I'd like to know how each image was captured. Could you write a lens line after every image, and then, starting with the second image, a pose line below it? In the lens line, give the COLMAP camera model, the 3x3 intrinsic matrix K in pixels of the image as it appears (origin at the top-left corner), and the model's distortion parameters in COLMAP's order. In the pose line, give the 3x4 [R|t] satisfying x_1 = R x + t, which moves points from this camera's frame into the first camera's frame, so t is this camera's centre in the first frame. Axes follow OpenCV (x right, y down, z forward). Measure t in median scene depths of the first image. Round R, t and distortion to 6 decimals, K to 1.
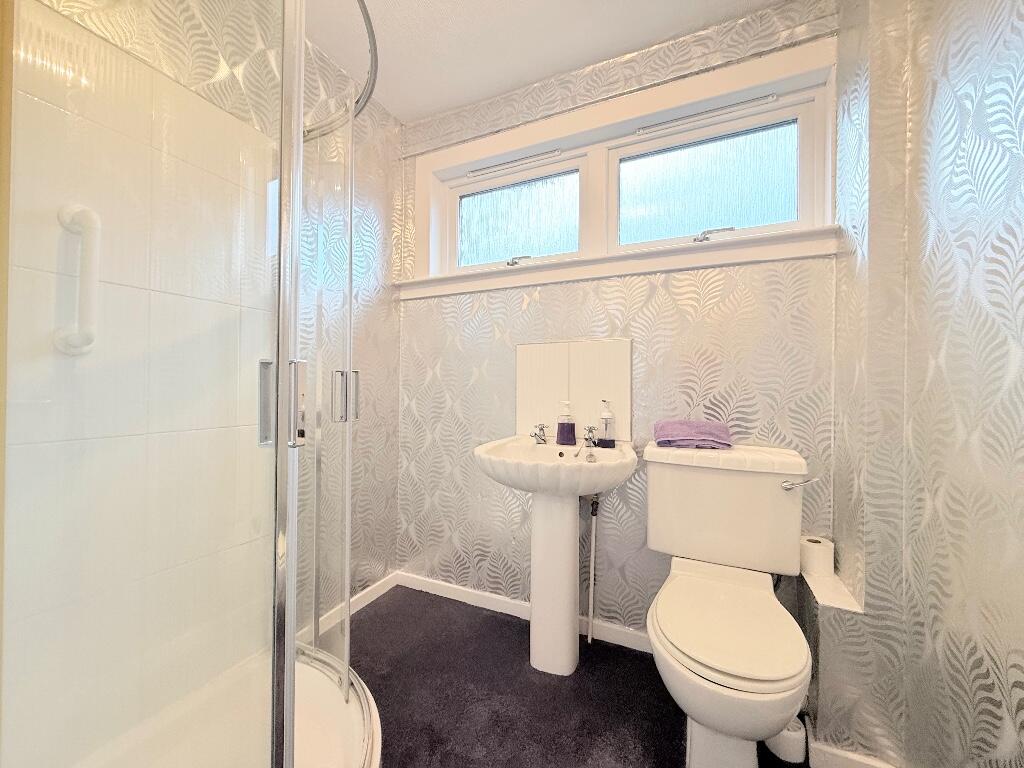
lens RADIAL K [[404.2, 0, 507.1], [0, 404.2, 386.3], [0, 0, 1]] dist [-0.010464, 0.002547]
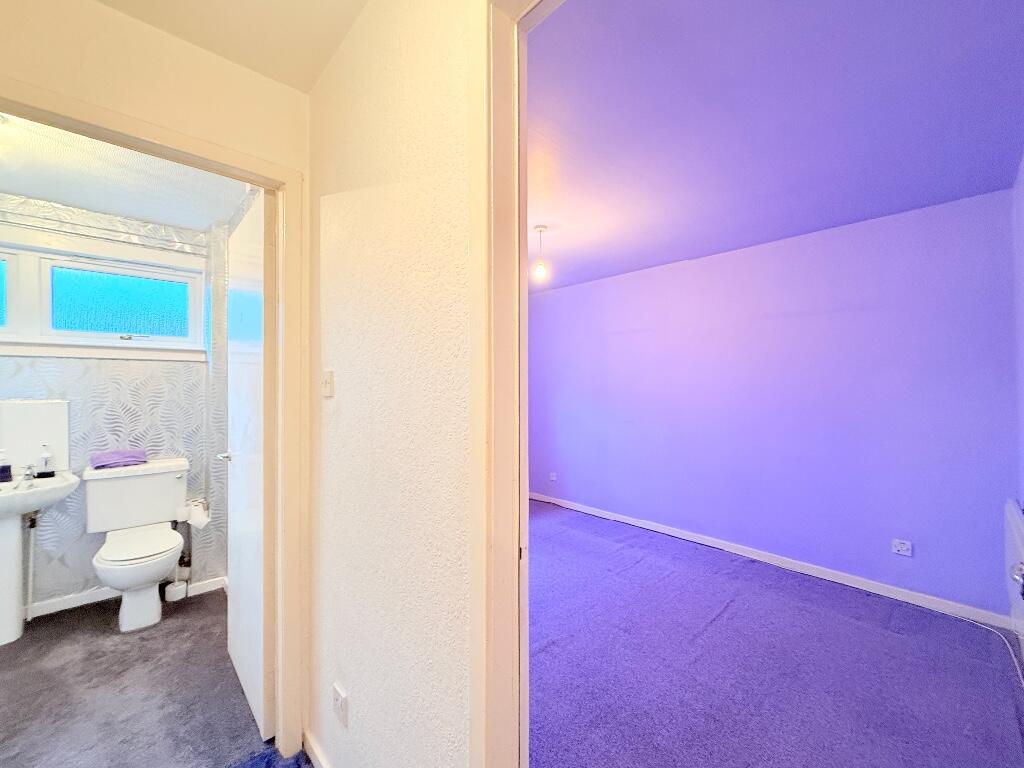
lens RADIAL K [[404.2, 0, 507.6], [0, 404.2, 386.1], [0, 0, 1]] dist [-0.010464, 0.002547]
pose [[0.366299, -0.007645, 0.930466, -0.525581], [0.006840, 0.999961, 0.005524, -0.188547], [-0.930472, 0.004341, 0.366337, -1.163736]]
